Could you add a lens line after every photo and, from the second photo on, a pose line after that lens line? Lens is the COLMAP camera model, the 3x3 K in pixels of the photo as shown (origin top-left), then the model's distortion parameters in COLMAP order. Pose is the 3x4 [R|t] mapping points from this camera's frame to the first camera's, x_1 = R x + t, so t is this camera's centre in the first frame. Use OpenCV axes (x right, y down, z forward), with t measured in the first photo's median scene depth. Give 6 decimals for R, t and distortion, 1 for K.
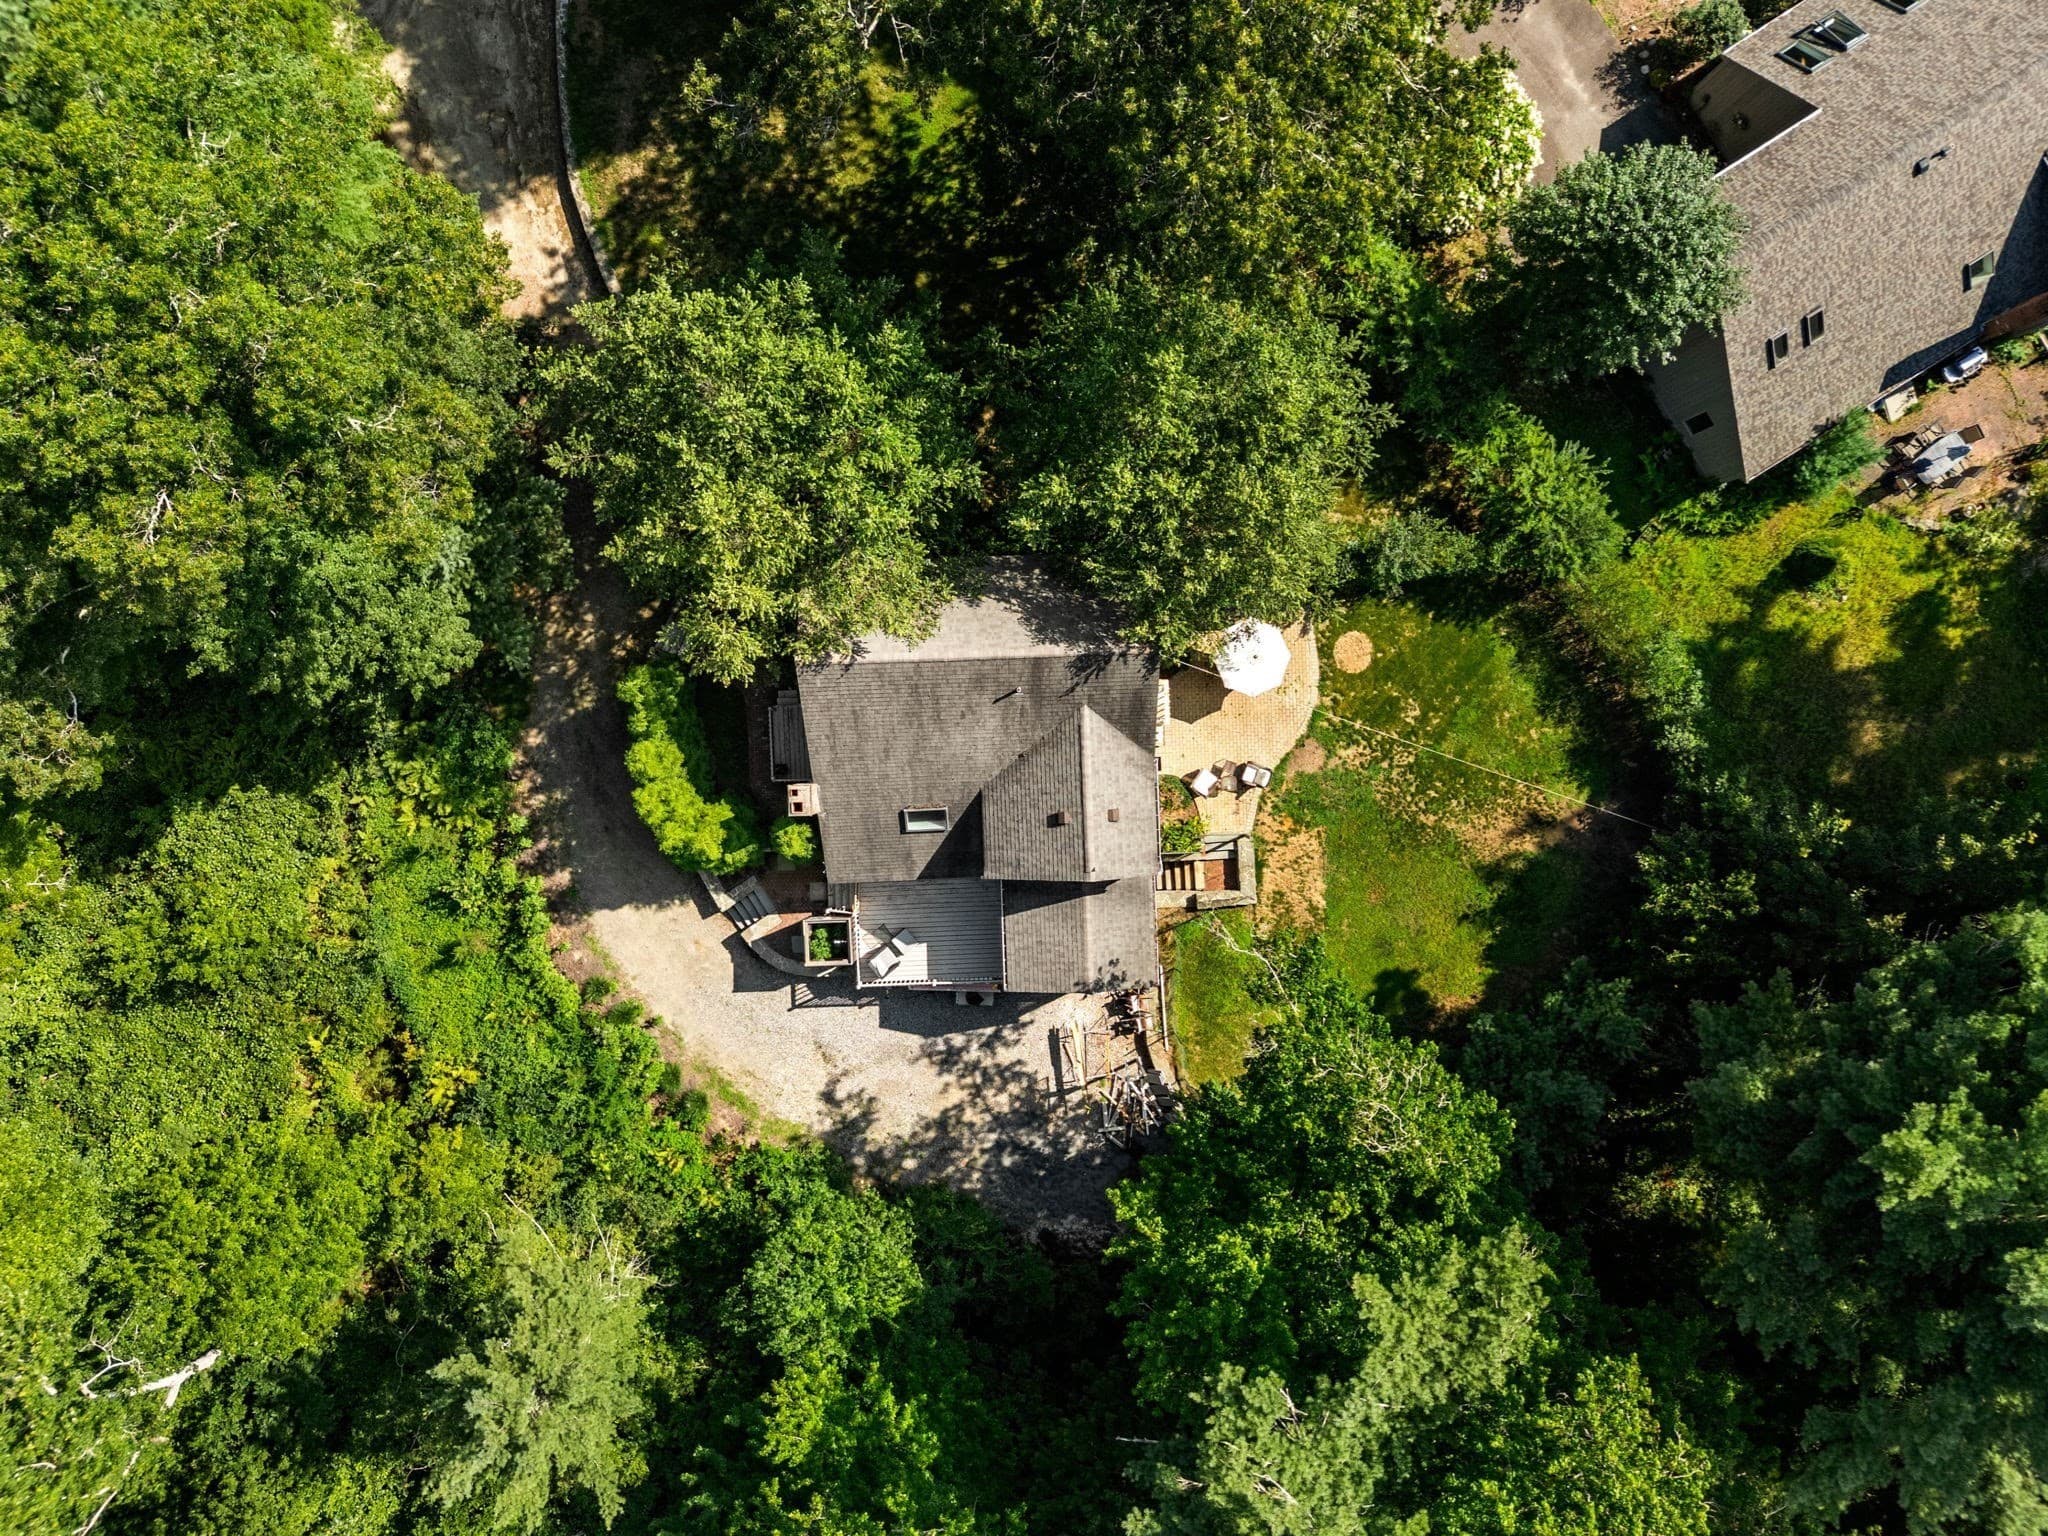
lens RADIAL K [[1492.9, 0, 1024.7], [0, 1492.9, 776.3], [0, 0, 1]] dist [-0.004326, -0.006621]
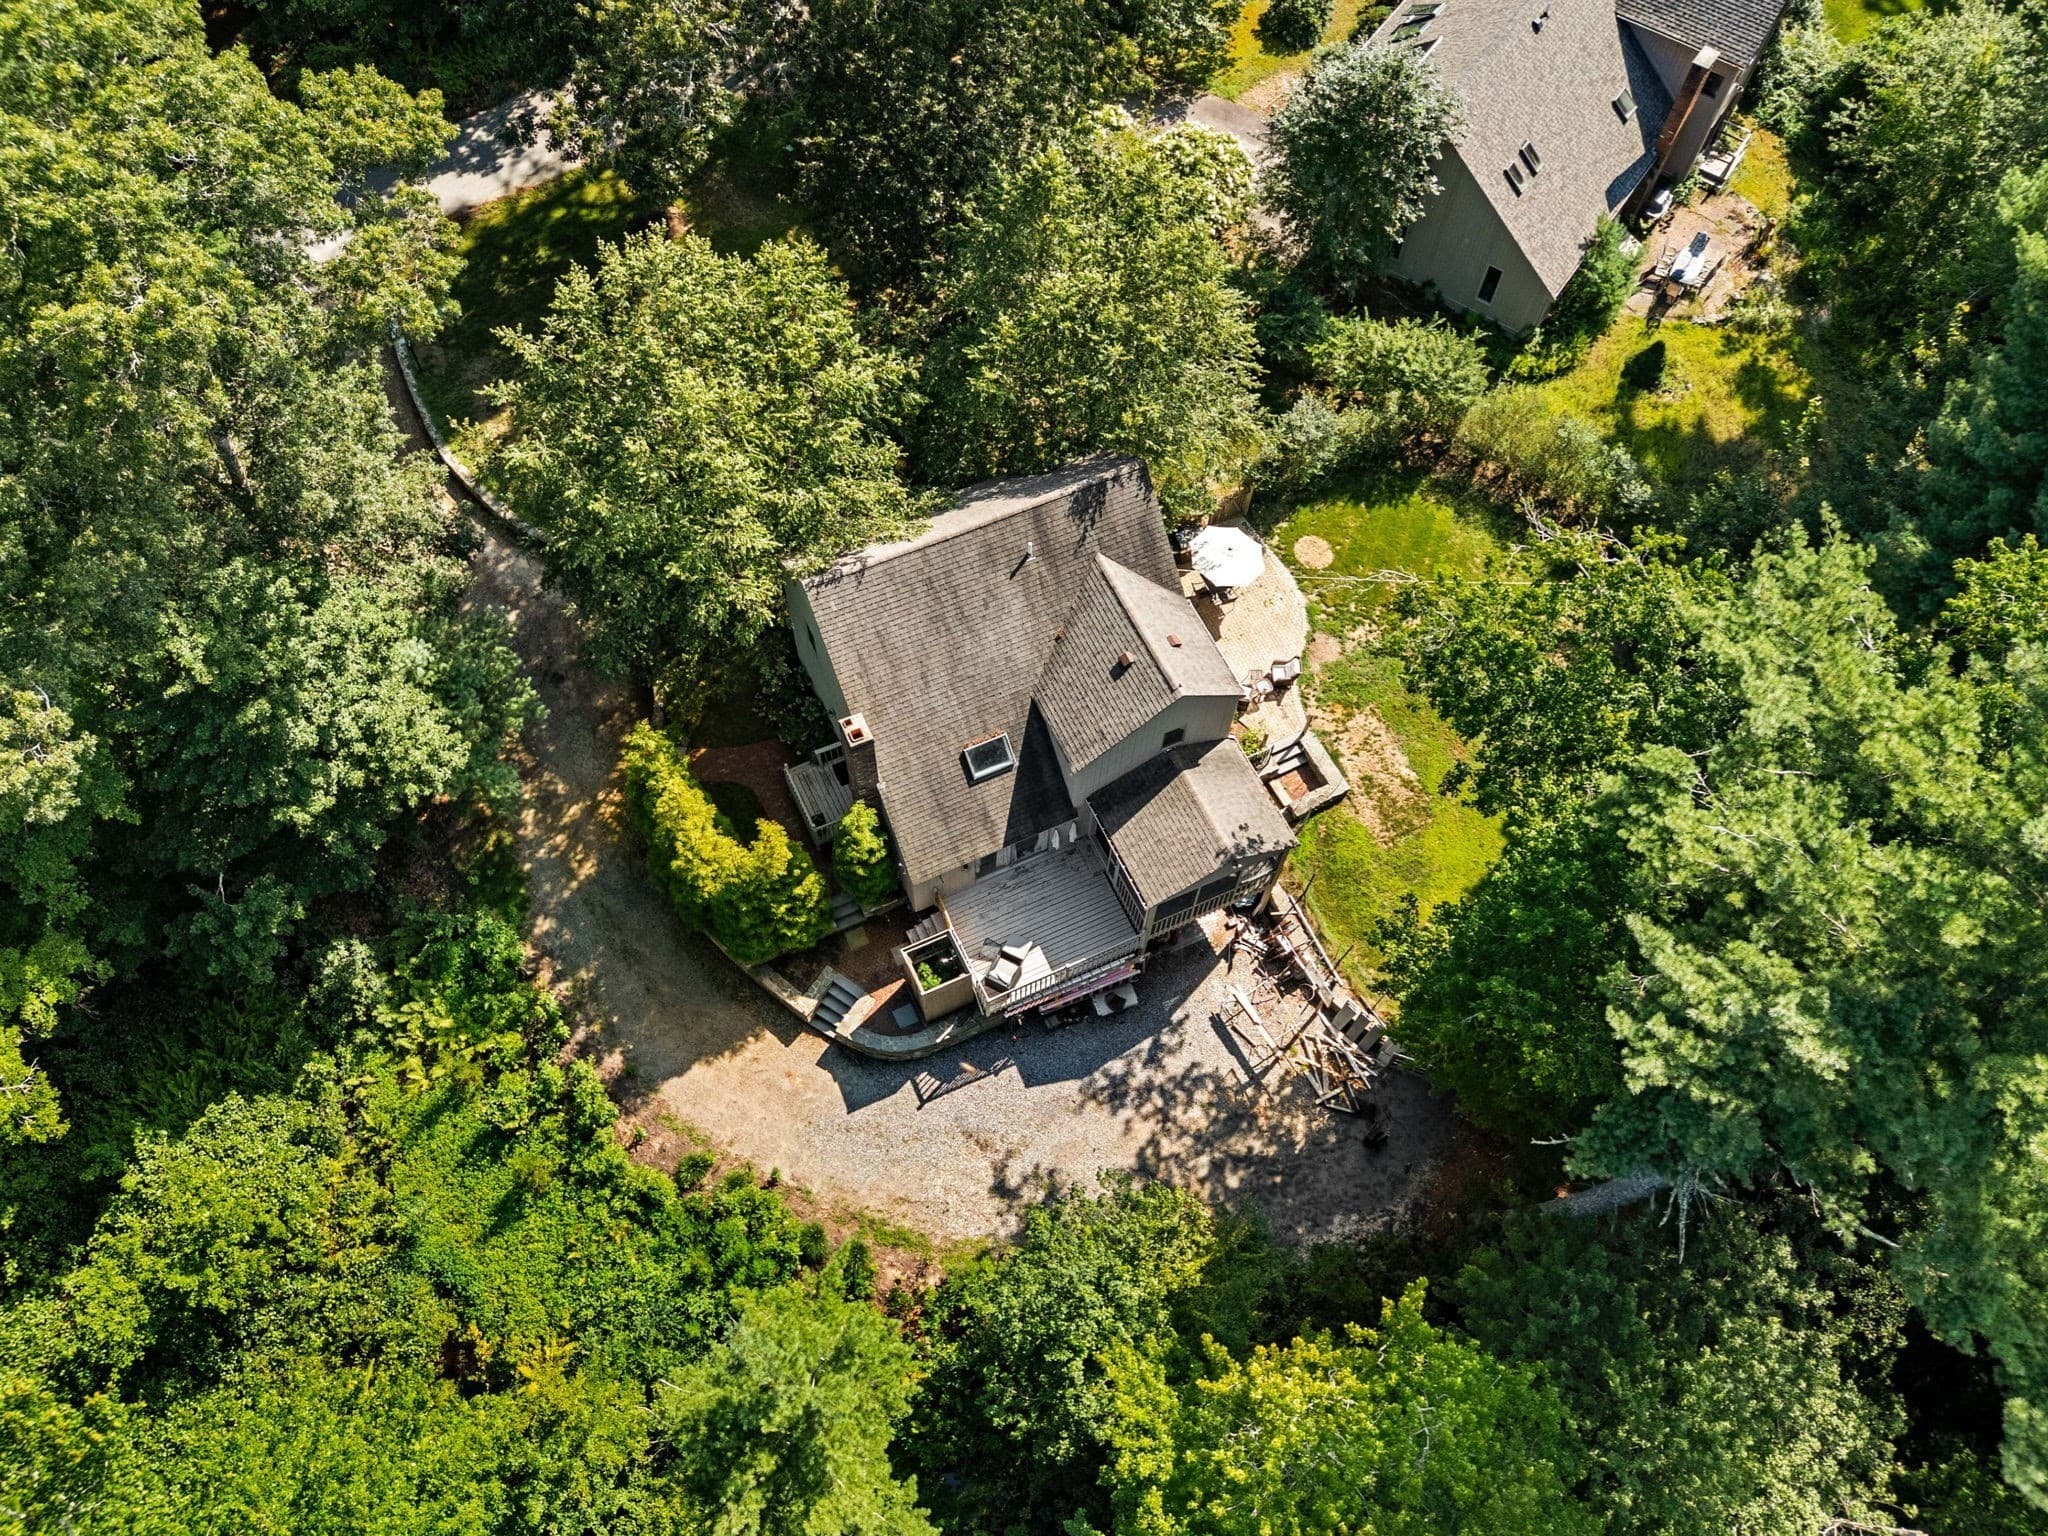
lens RADIAL K [[1492.9, 0, 1024.7], [0, 1492.9, 776.3], [0, 0, 1]] dist [-0.004326, -0.006621]
pose [[0.920985, -0.343391, 0.184038, -0.195083], [0.389590, 0.808582, -0.440925, 0.401800], [0.002600, 0.477784, 0.878473, 0.178701]]
